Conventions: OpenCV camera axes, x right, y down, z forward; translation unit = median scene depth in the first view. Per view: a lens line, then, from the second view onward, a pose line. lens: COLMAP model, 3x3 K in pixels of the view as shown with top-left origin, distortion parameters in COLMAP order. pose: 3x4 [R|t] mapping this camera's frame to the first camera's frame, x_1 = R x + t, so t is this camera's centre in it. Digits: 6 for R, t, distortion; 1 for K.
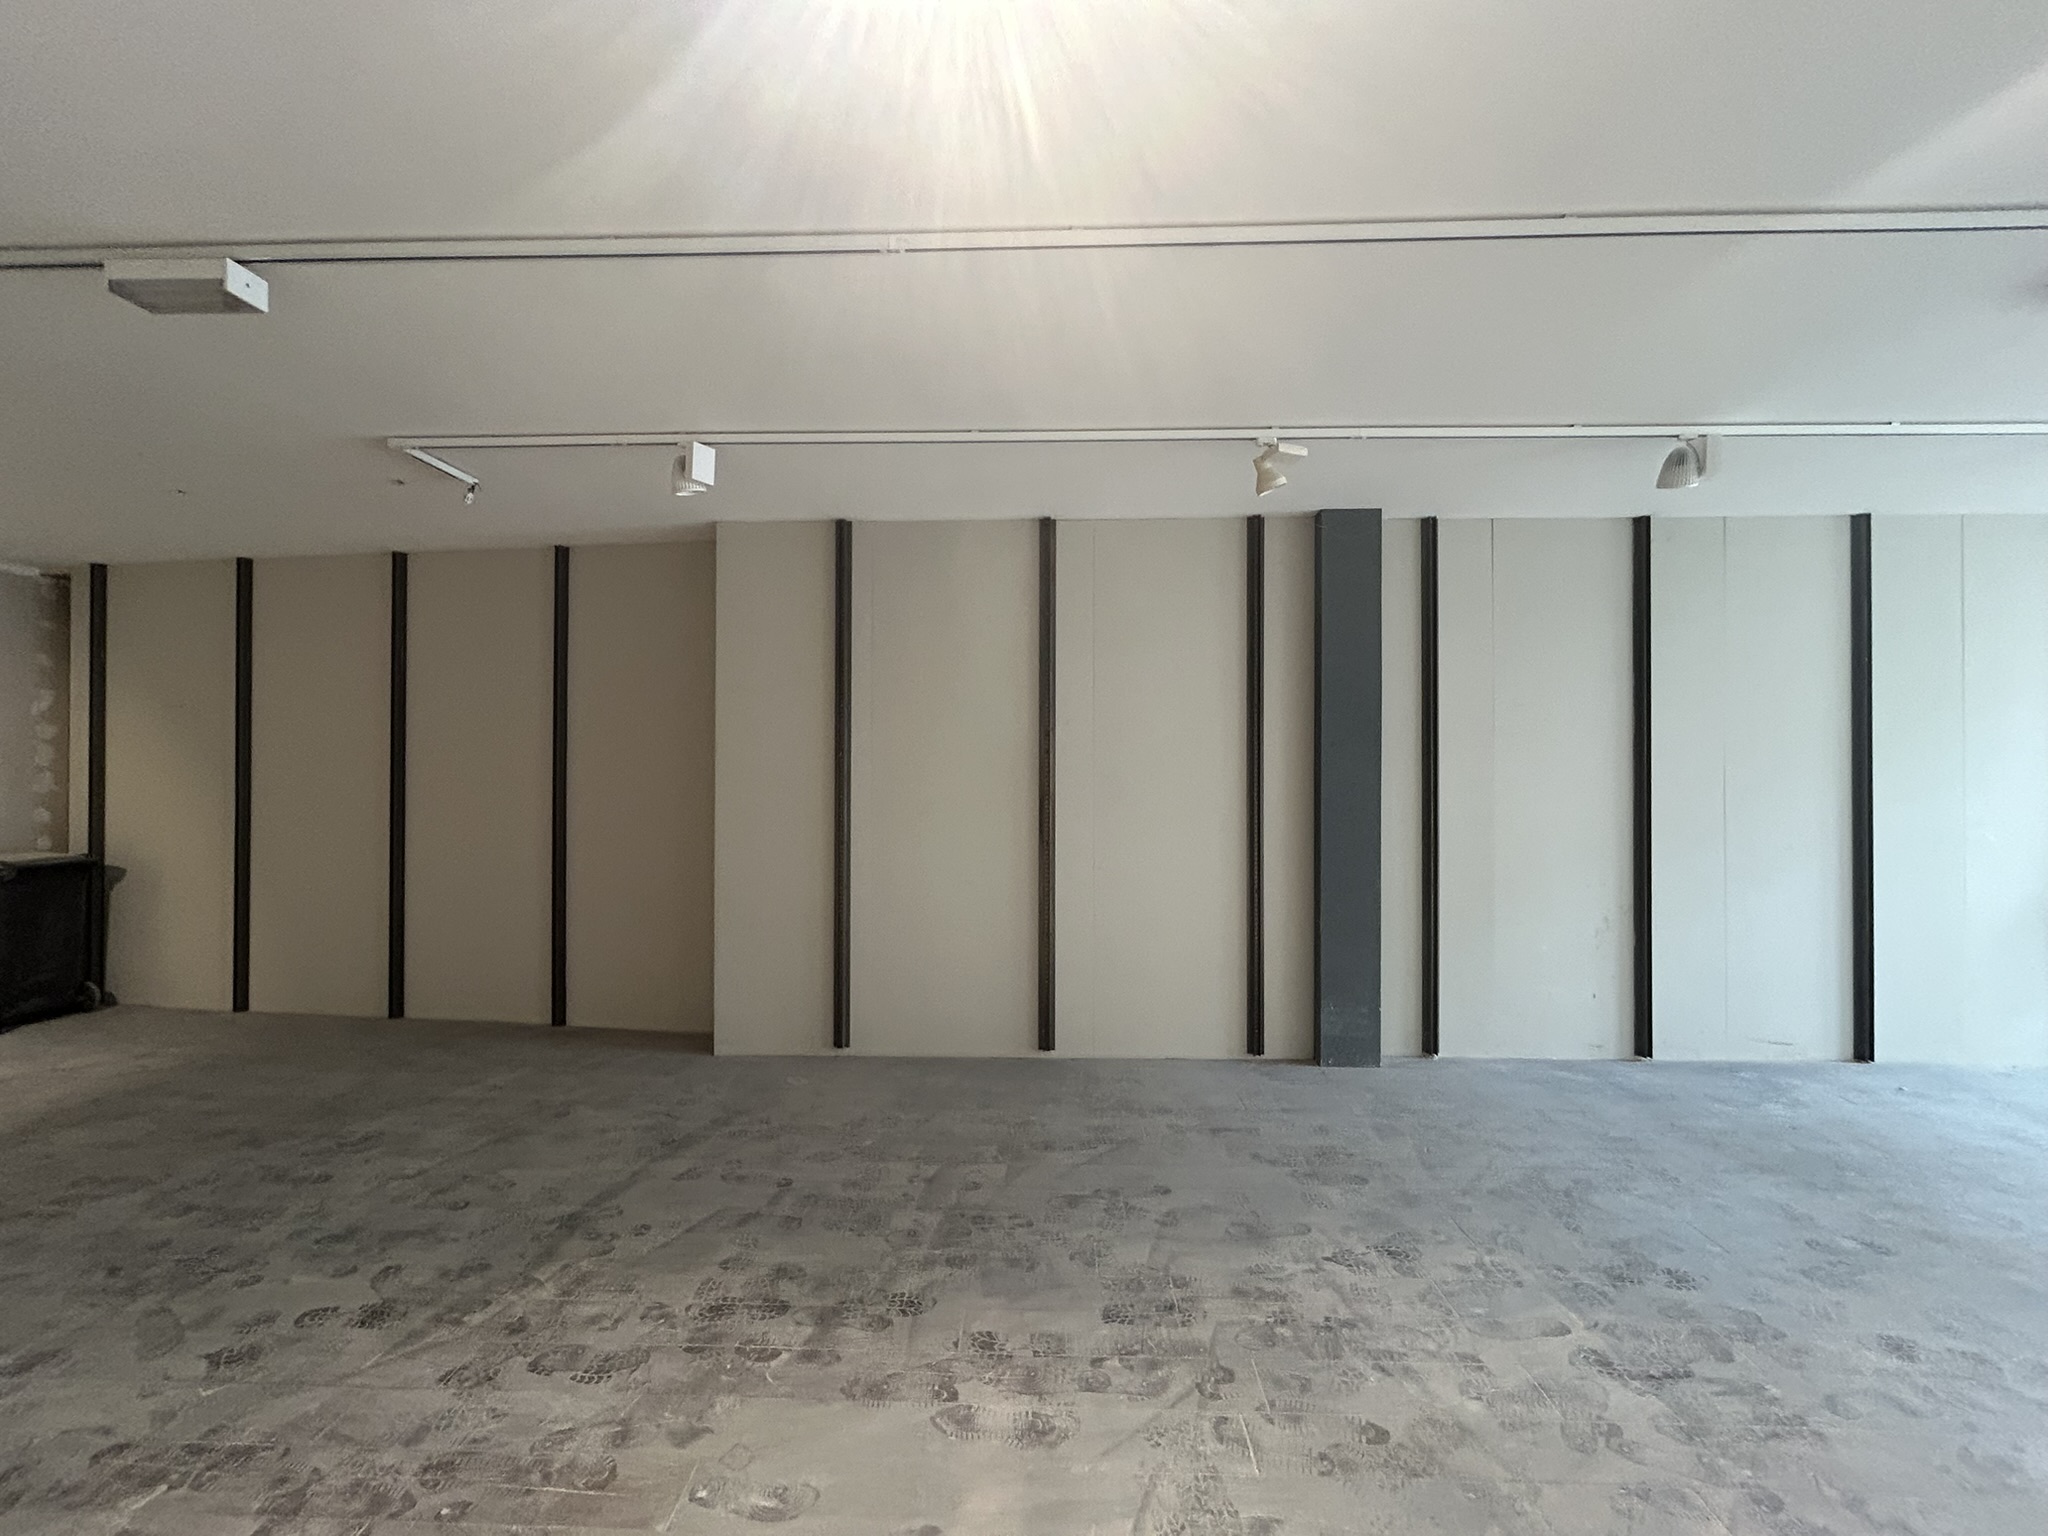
lens RADIAL K [[832.7, 0, 1015.5], [0, 832.7, 763.5], [0, 0, 1]] dist [0.001113, 0.000562]
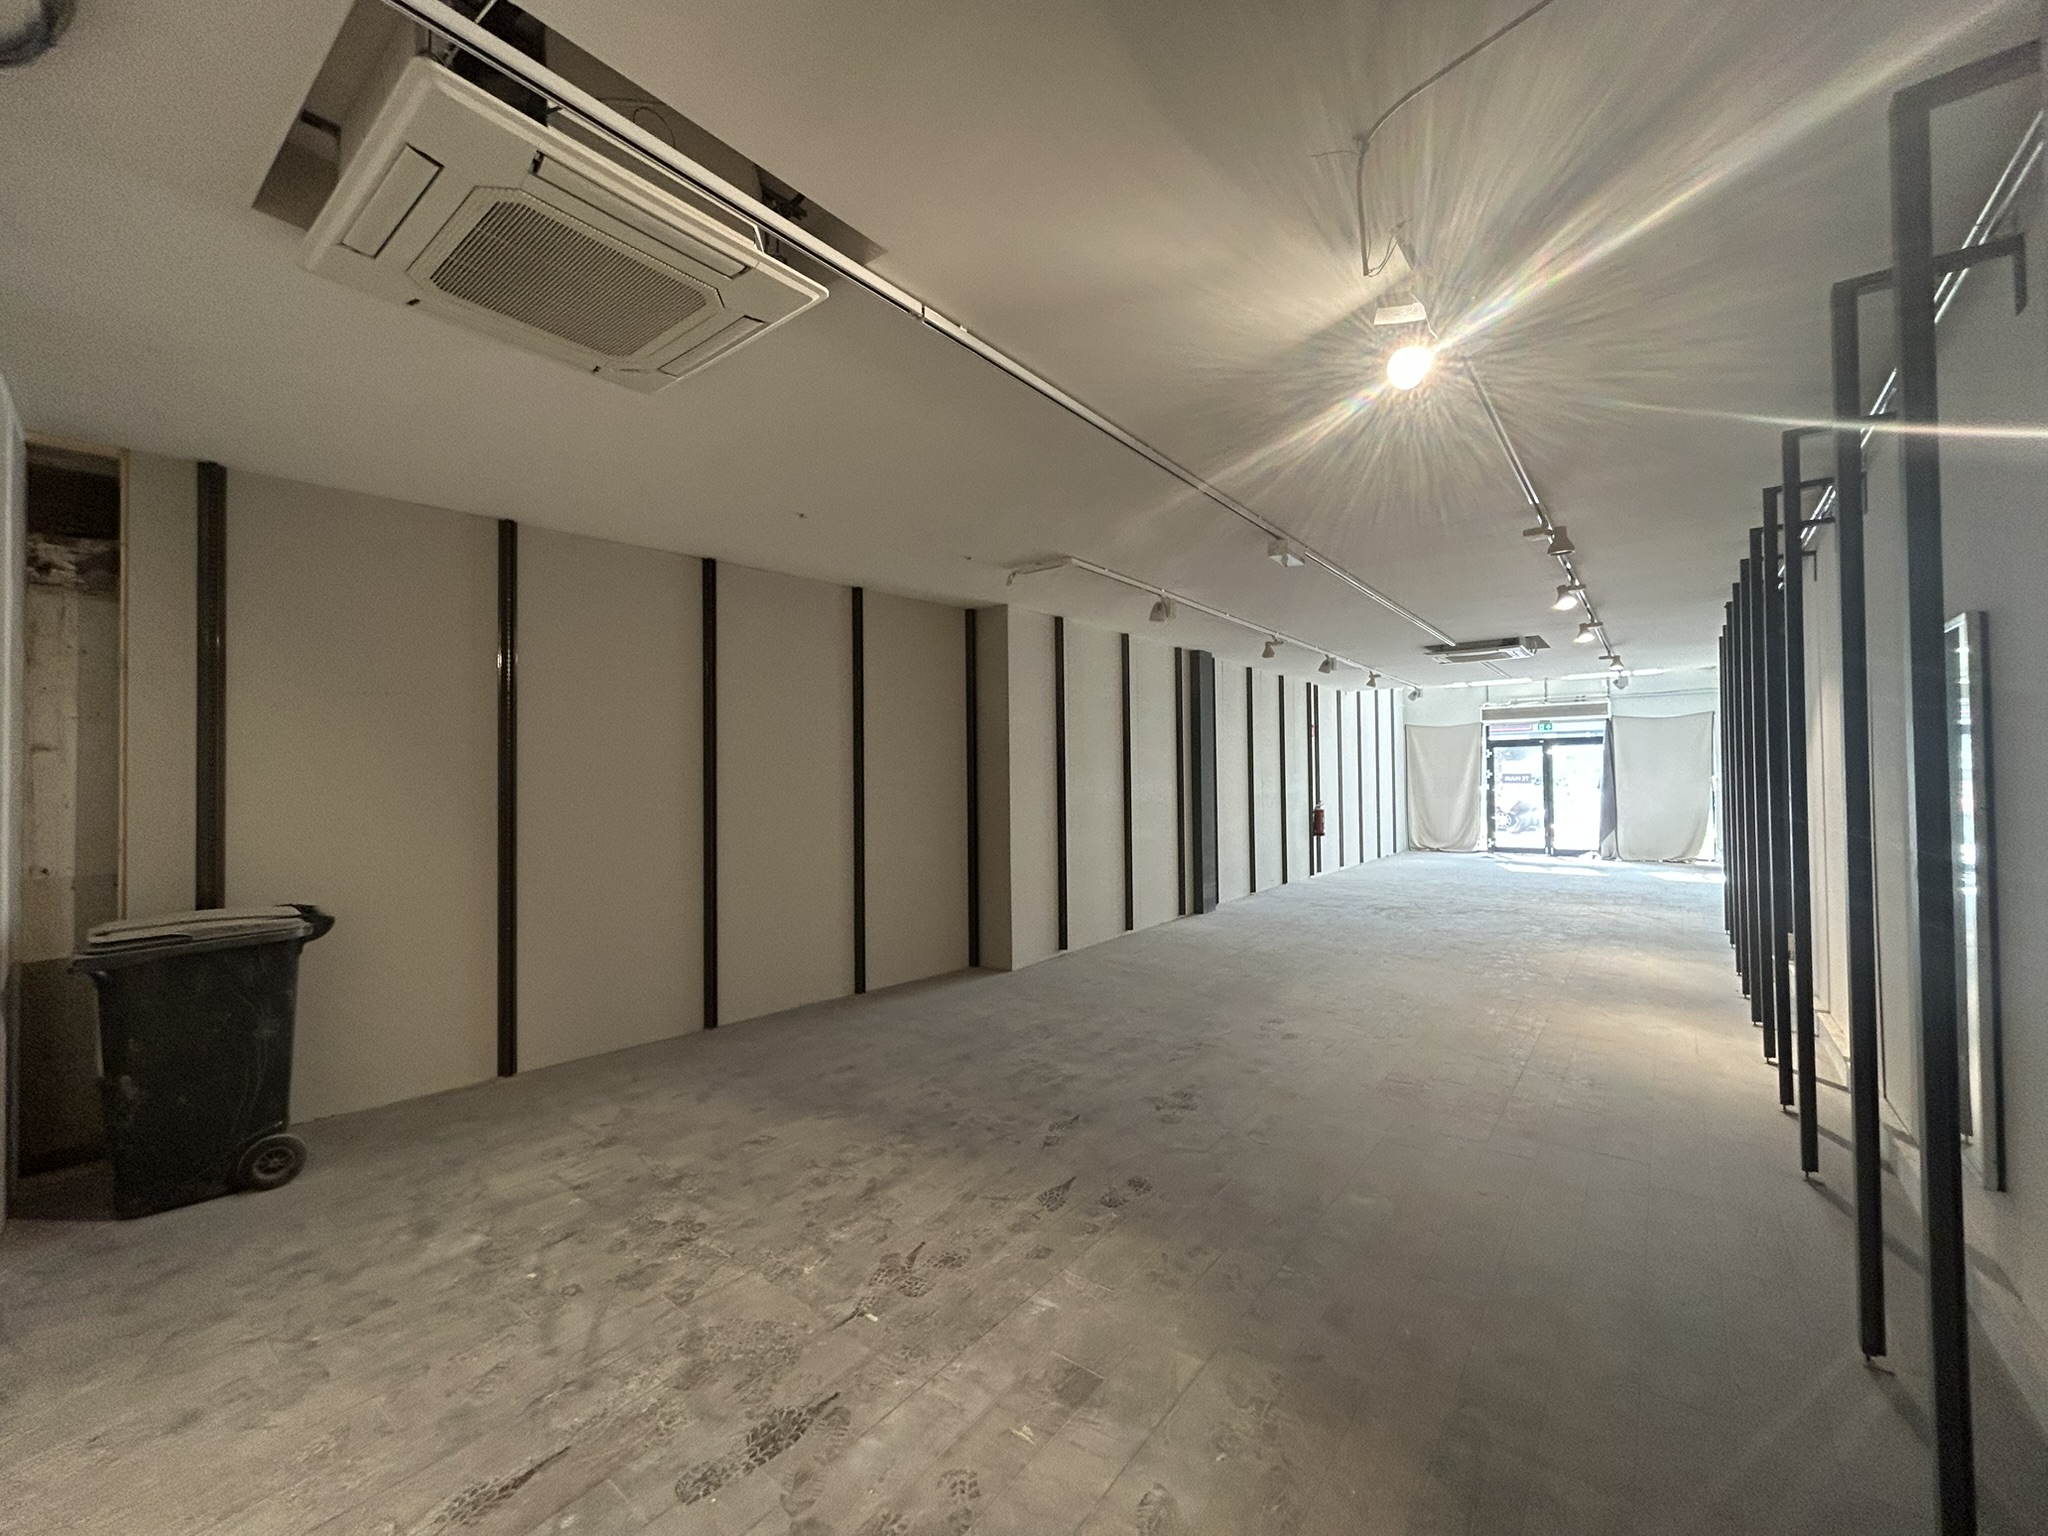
lens RADIAL K [[832.7, 0, 1012.3], [0, 832.7, 764.7], [0, 0, 1]] dist [0.001113, 0.000562]
pose [[0.598062, 0.002484, 0.801446, -2.585228], [0.015817, 0.999764, -0.014901, 0.001348], [-0.801294, 0.021588, 0.597882, 0.148148]]
